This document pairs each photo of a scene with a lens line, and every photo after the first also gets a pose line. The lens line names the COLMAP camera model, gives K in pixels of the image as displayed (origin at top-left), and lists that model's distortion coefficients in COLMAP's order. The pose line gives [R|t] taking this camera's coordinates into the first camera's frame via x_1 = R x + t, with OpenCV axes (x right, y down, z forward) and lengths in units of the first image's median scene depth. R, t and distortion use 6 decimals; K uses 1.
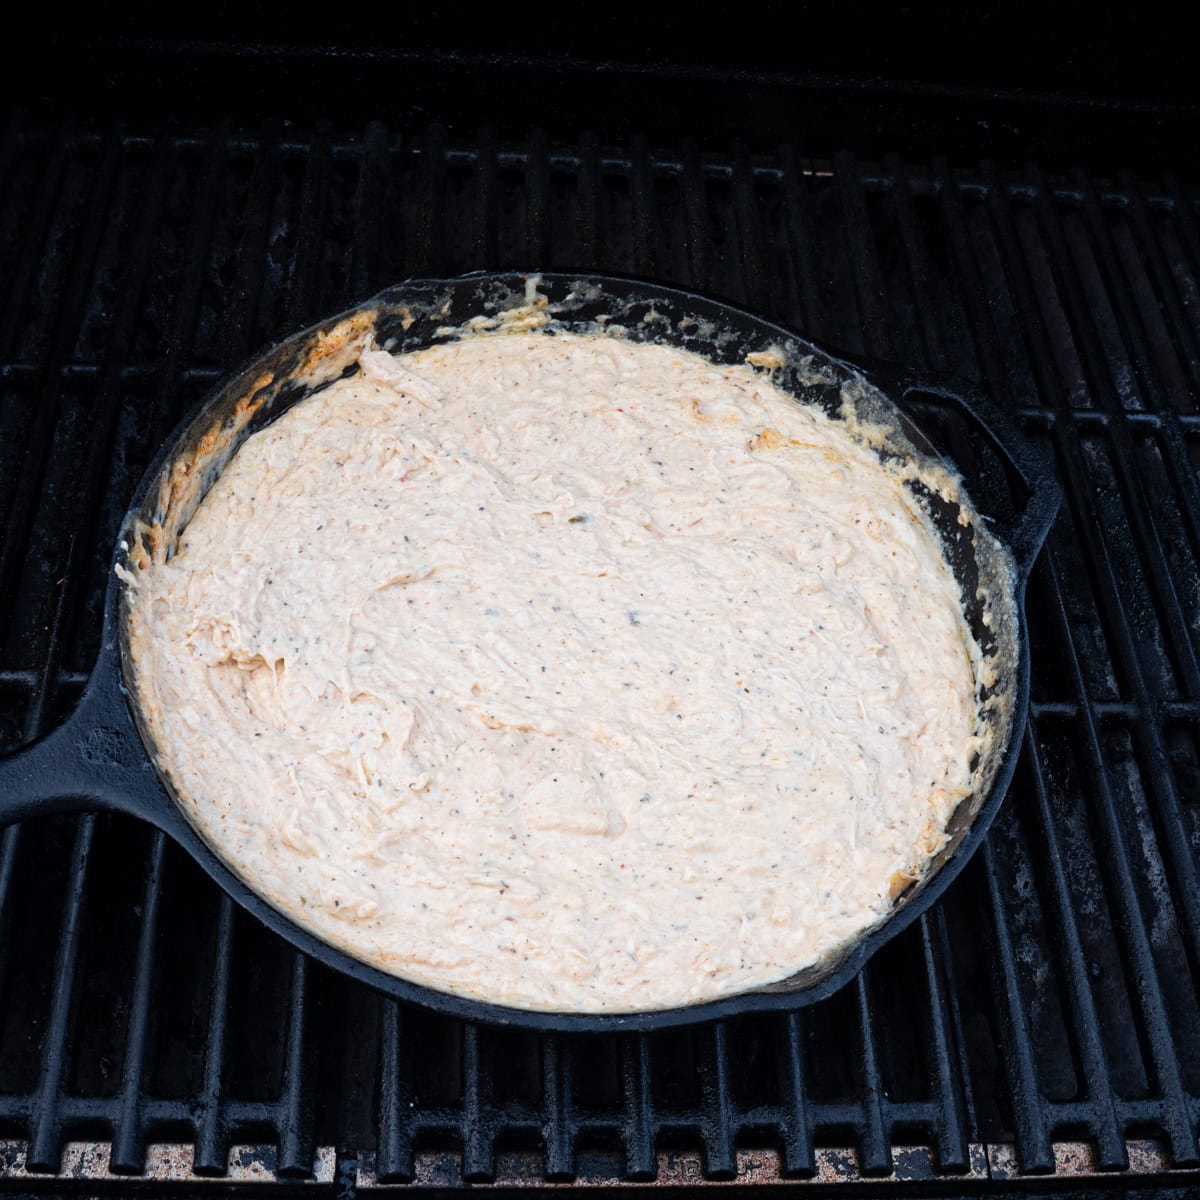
lens RADIAL K [[1563.6, 0, 600.0], [0, 1563.6, 600.0], [0, 0, 1]] dist [-0.096770, -0.011185]
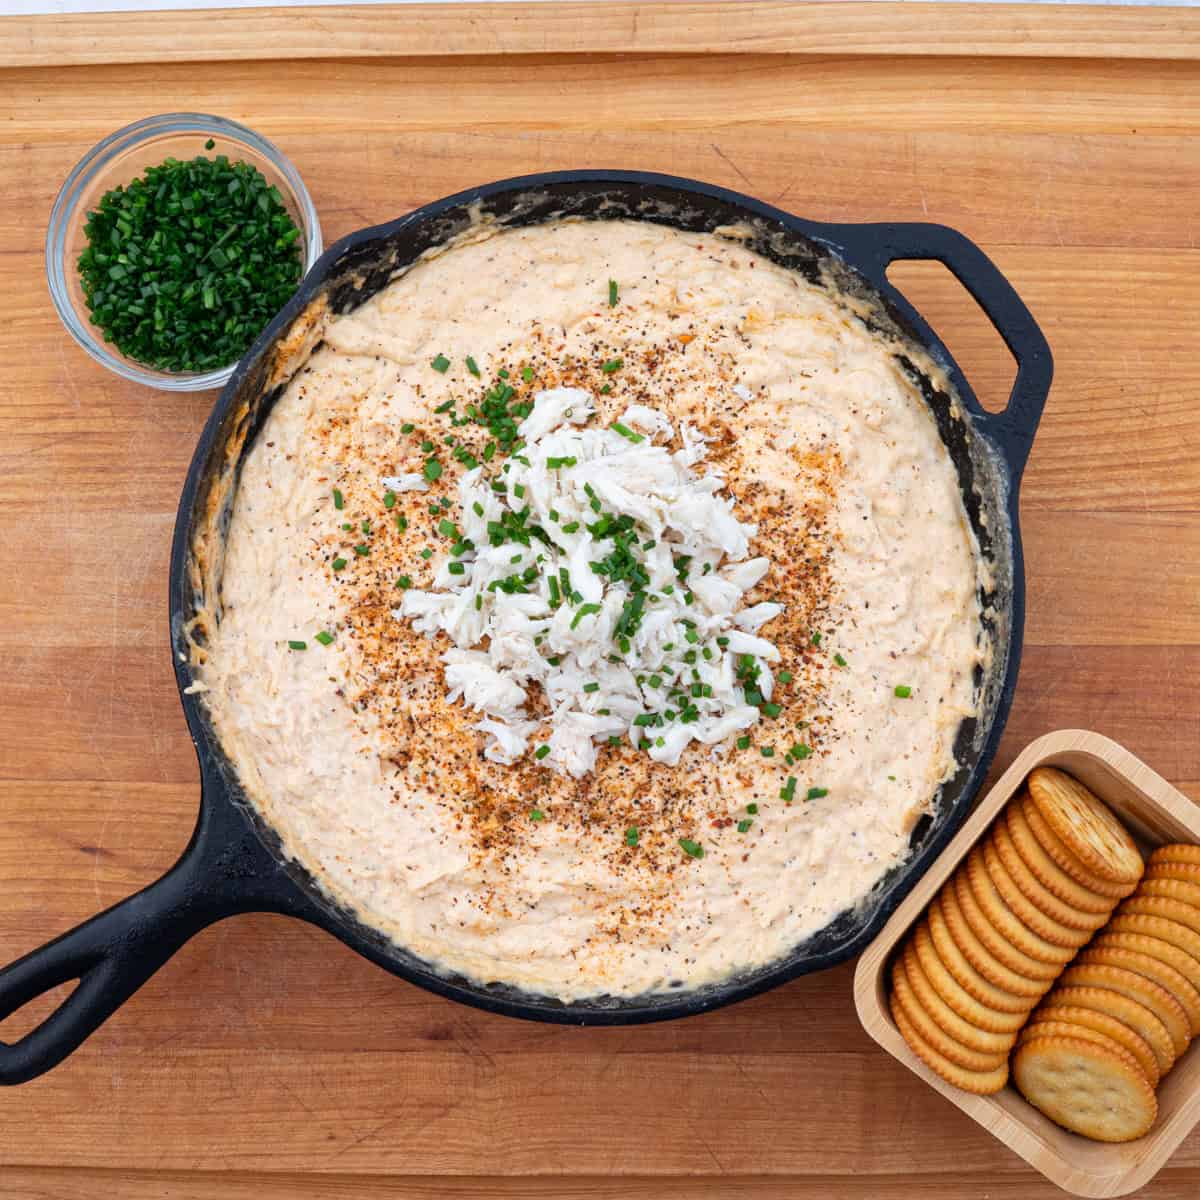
lens RADIAL K [[1563.6, 0, 600.0], [0, 1563.6, 600.0], [0, 0, 1]] dist [-0.096770, -0.011185]
pose [[0.979079, -0.175036, -0.103766, 0.086631], [0.202906, 0.801464, 0.562570, -0.531829], [-0.015305, -0.571855, 0.820212, 0.104173]]
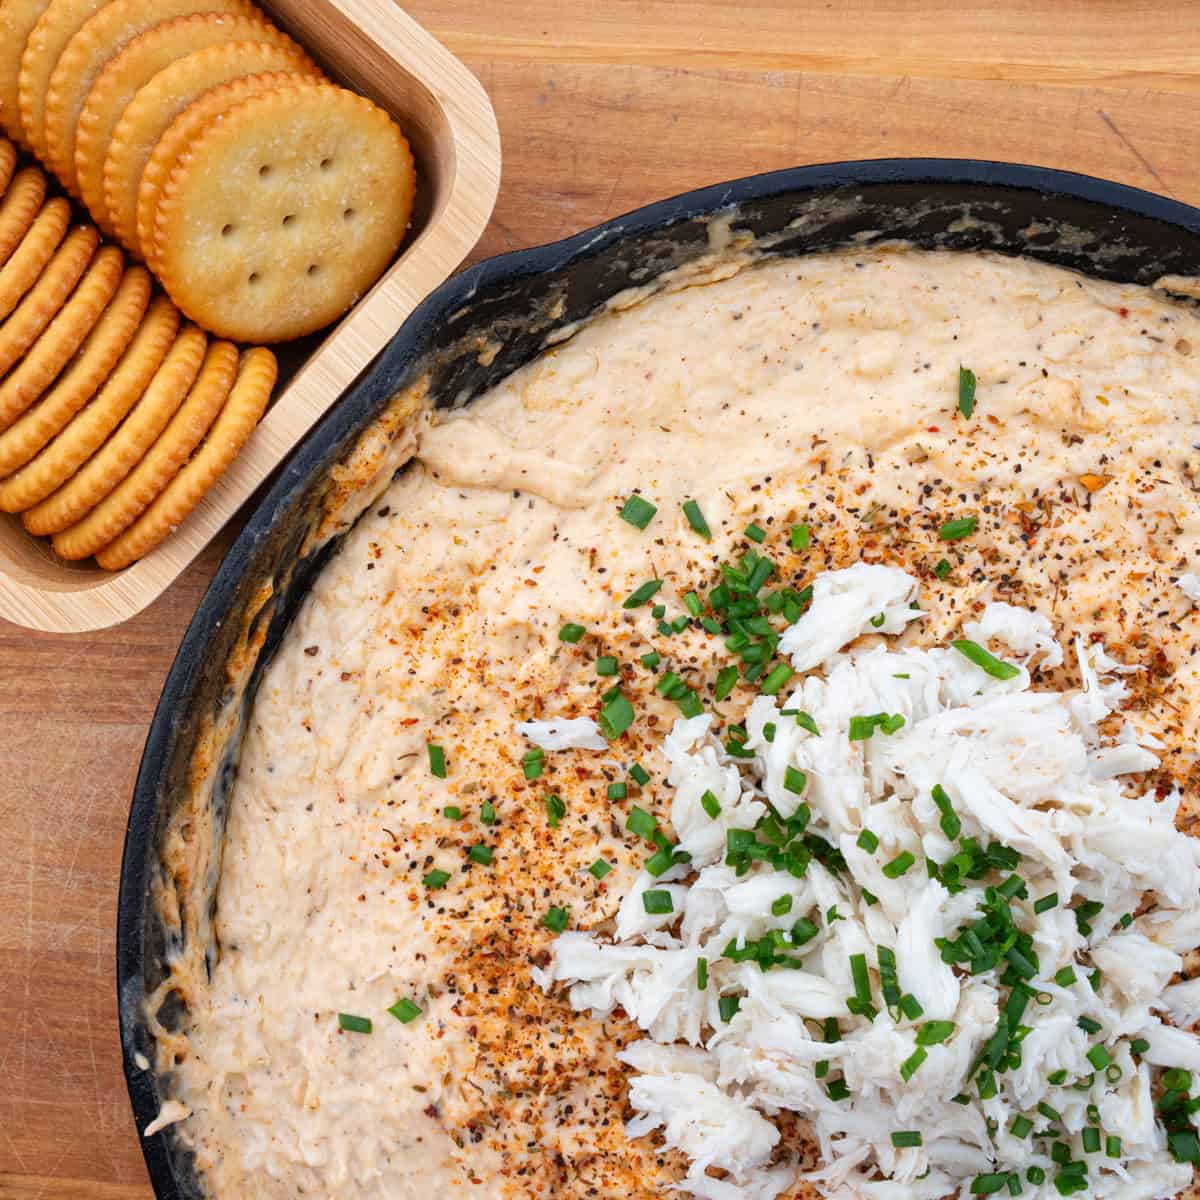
lens RADIAL K [[1582.3, 0, 622.0], [0, 1582.3, 597.5], [0, 0, 1]] dist [-0.146094, 0.087649]
pose [[0.986075, -0.135333, -0.096650, -0.043251], [0.166192, 0.780800, 0.602272, -0.417165], [-0.006043, -0.609948, 0.792418, 0.552935]]
